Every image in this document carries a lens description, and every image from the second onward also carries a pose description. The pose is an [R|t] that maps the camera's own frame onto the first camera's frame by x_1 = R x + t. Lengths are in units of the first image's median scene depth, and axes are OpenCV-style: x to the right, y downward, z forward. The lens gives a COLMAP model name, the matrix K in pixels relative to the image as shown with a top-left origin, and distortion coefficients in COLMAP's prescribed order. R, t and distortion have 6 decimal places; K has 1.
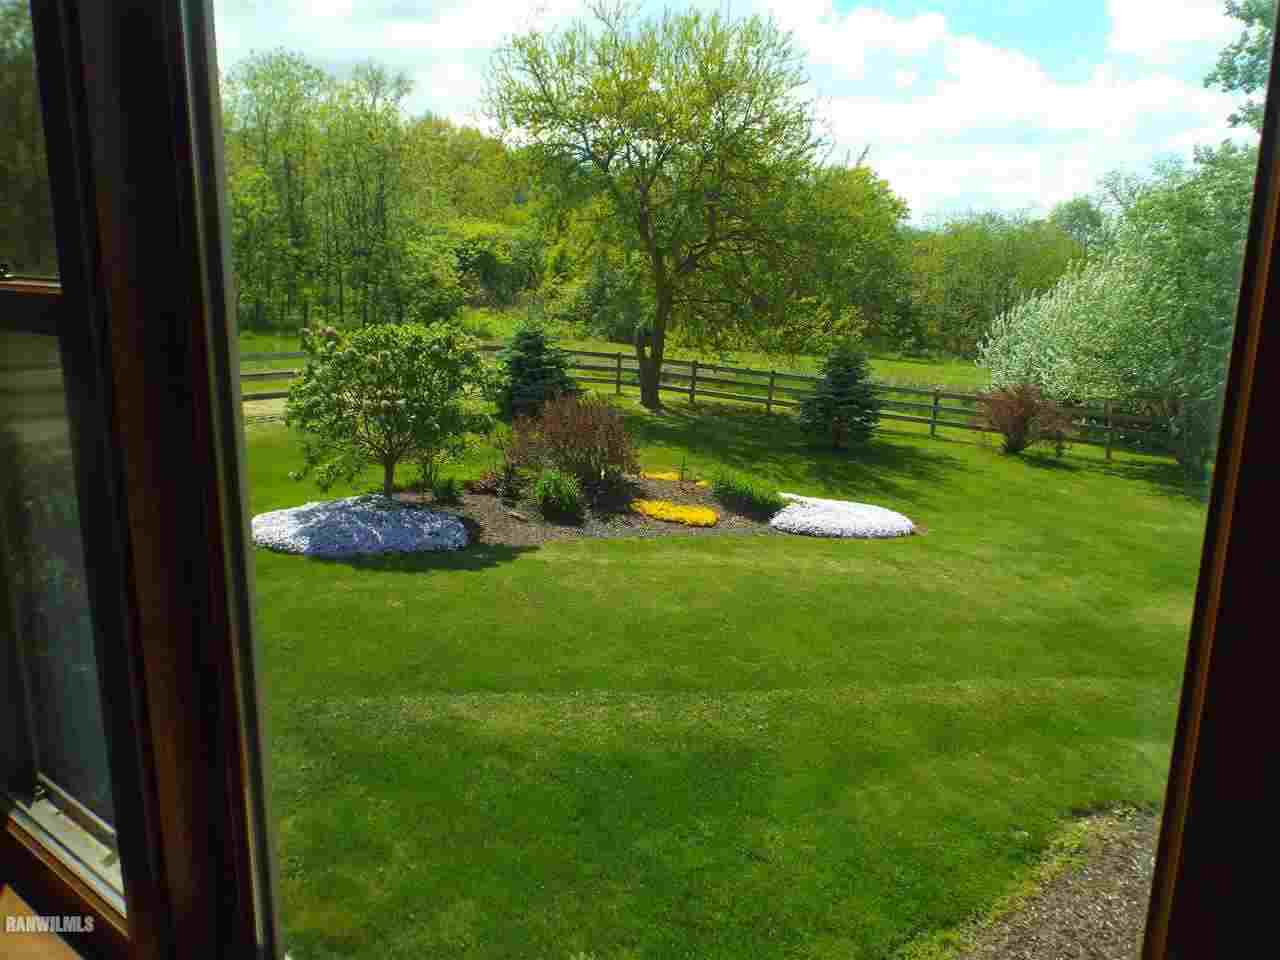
lens RADIAL K [[950.2, 0, 640.0], [0, 950.2, 480.0], [0, 0, 1]] dist [0.007606, -0.001694]
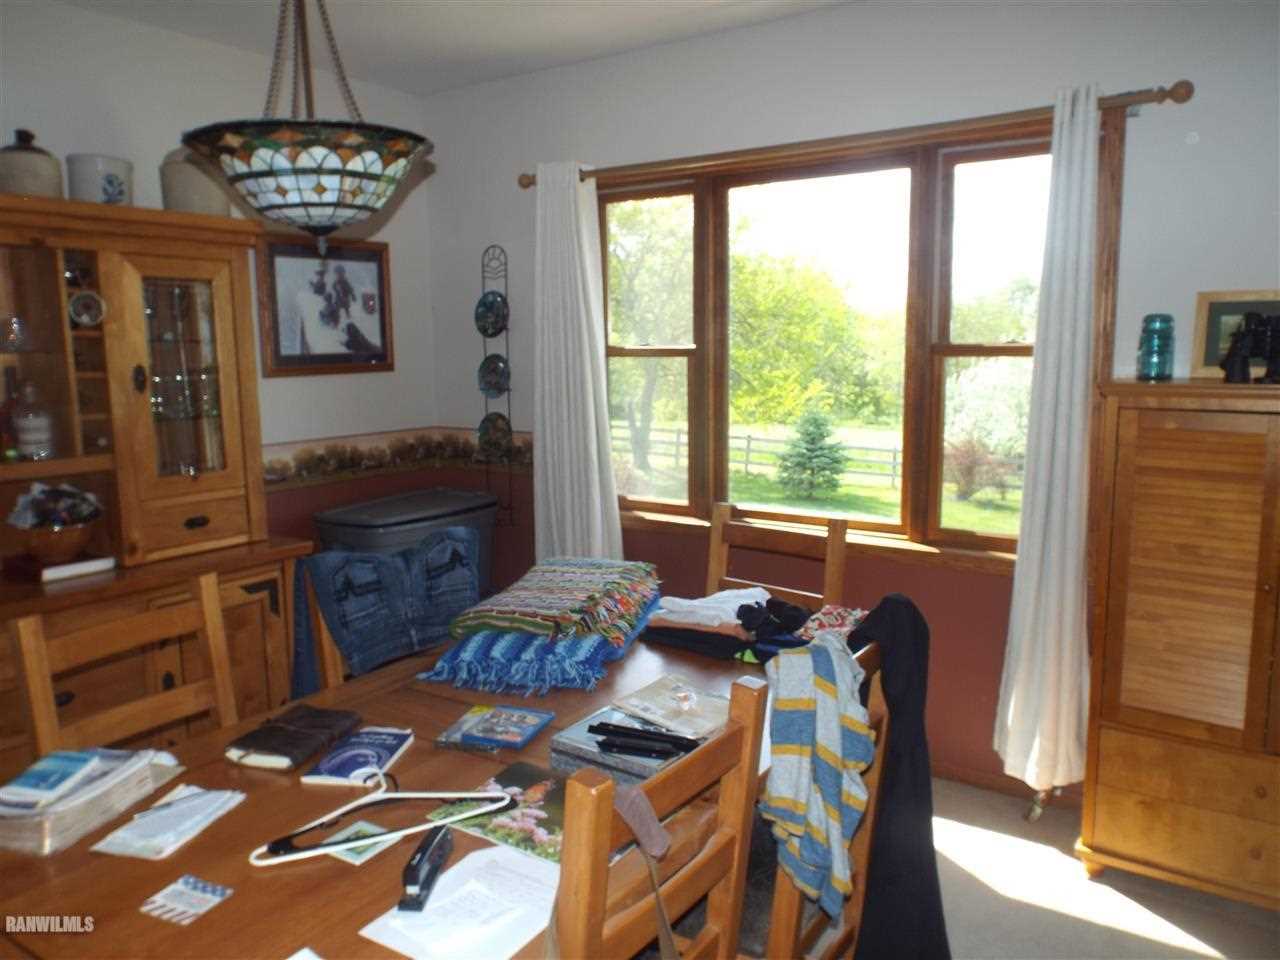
lens RADIAL K [[950.2, 0, 640.0], [0, 950.2, 480.0], [0, 0, 1]] dist [0.007606, -0.001694]
pose [[0.998828, -0.032066, 0.036246, -0.030372], [0.034919, 0.996098, -0.081054, 0.024114], [-0.033506, 0.082225, 0.996050, -0.105373]]
